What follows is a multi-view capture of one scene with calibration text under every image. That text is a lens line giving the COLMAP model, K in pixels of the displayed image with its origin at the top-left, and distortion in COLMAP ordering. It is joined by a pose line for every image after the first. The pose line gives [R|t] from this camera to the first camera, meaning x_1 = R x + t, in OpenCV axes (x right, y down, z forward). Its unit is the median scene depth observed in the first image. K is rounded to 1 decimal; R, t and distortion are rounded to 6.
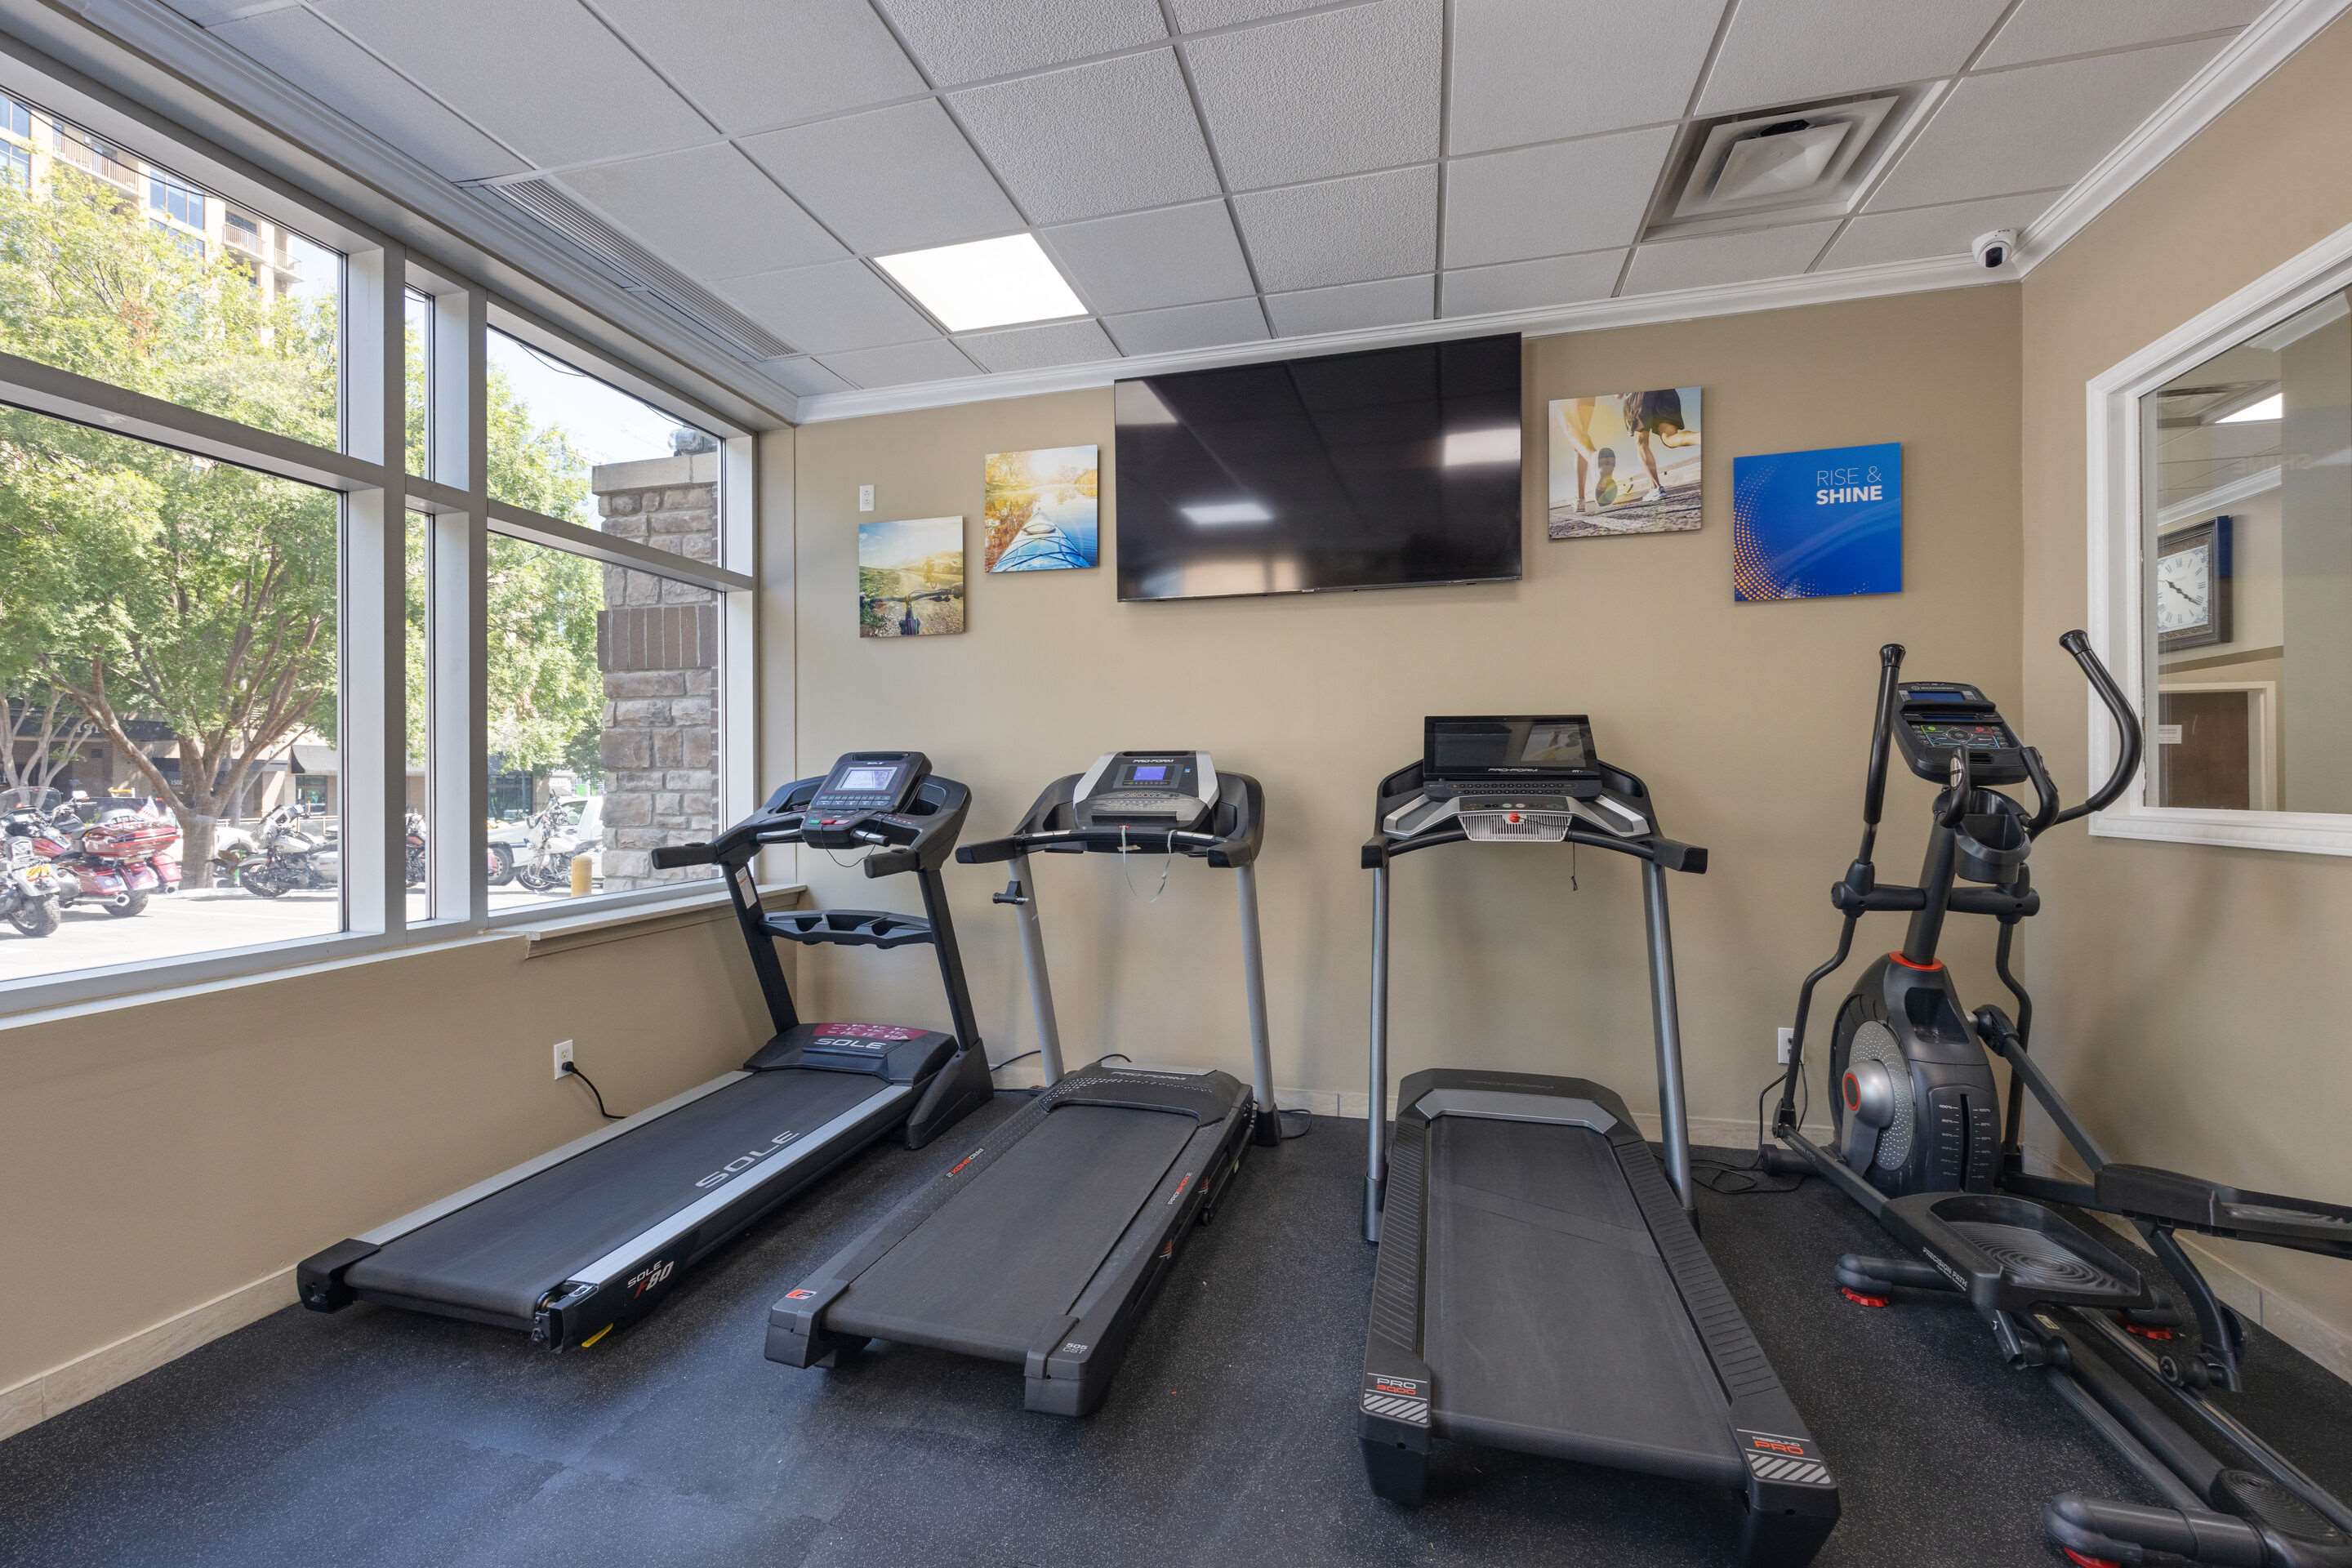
lens RADIAL K [[958.9, 0, 1174.5], [0, 958.9, 775.7], [0, 0, 1]] dist [-0.001960, -0.000380]
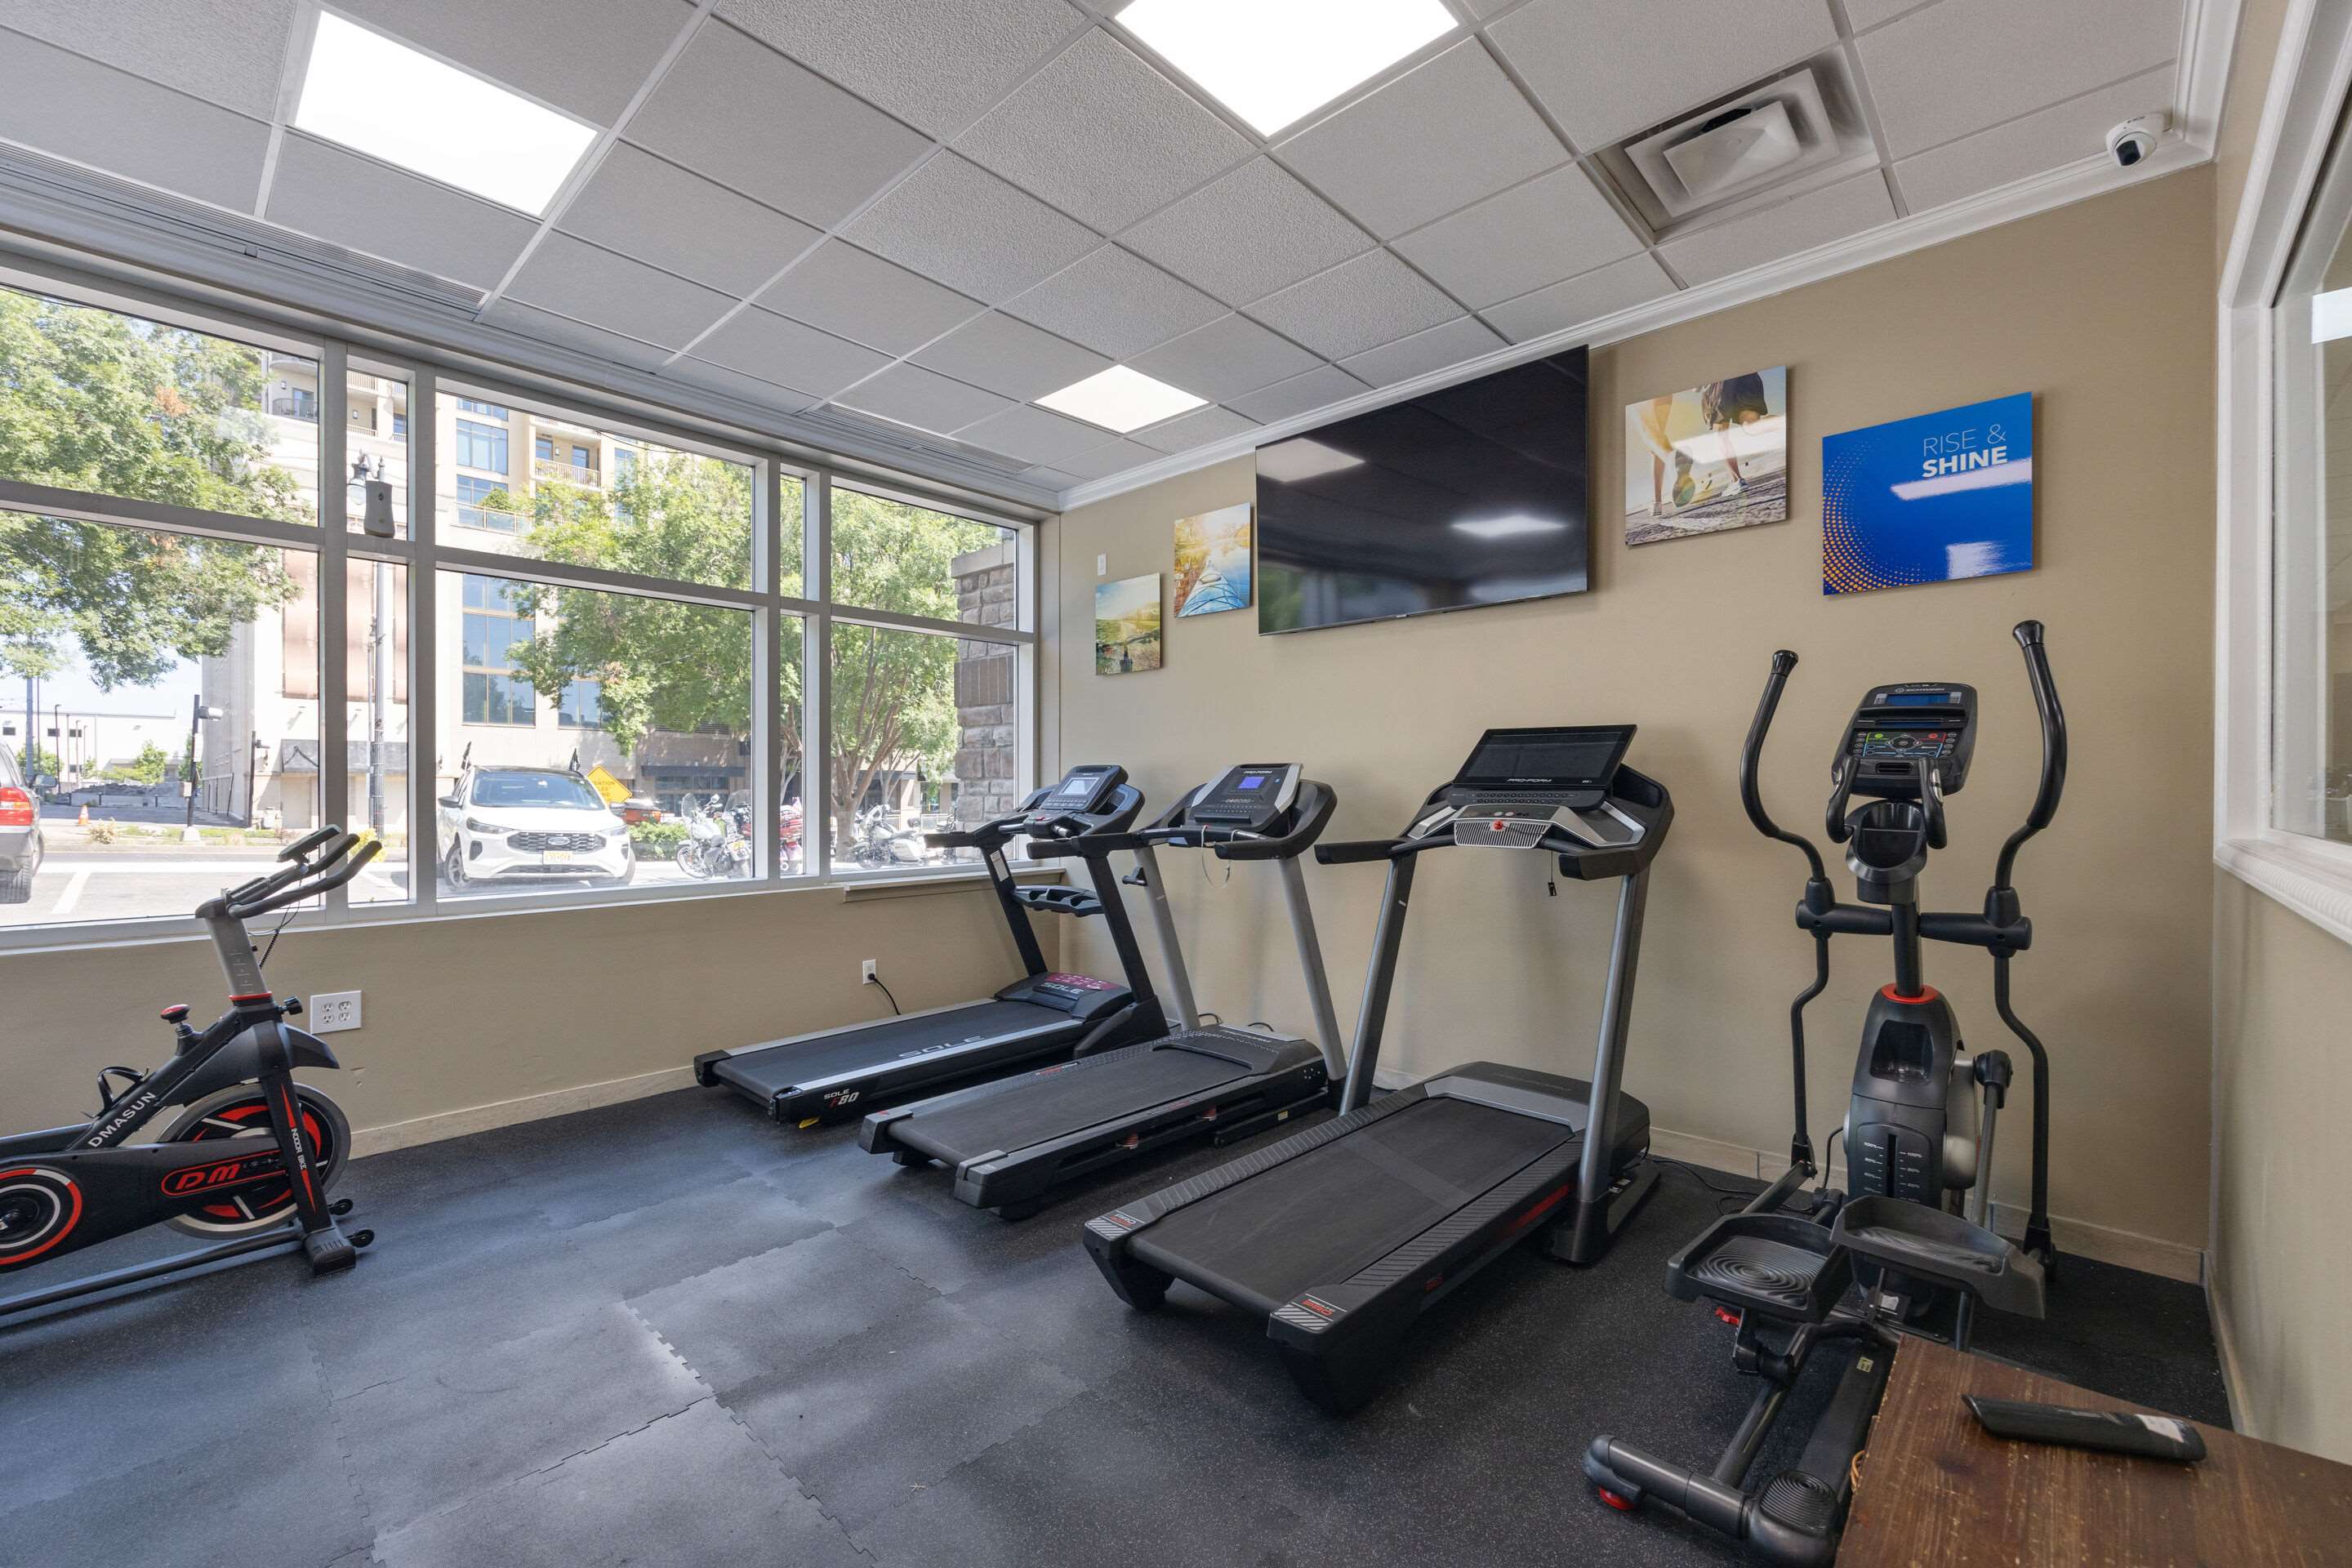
lens RADIAL K [[958.9, 0, 1161.3], [0, 958.9, 791.5], [0, 0, 1]] dist [-0.001960, -0.000380]
pose [[0.878812, 0.006779, -0.477120, 0.454507], [-0.003289, 0.999961, 0.008150, -0.000984], [0.477156, -0.005593, 0.878801, -0.098608]]
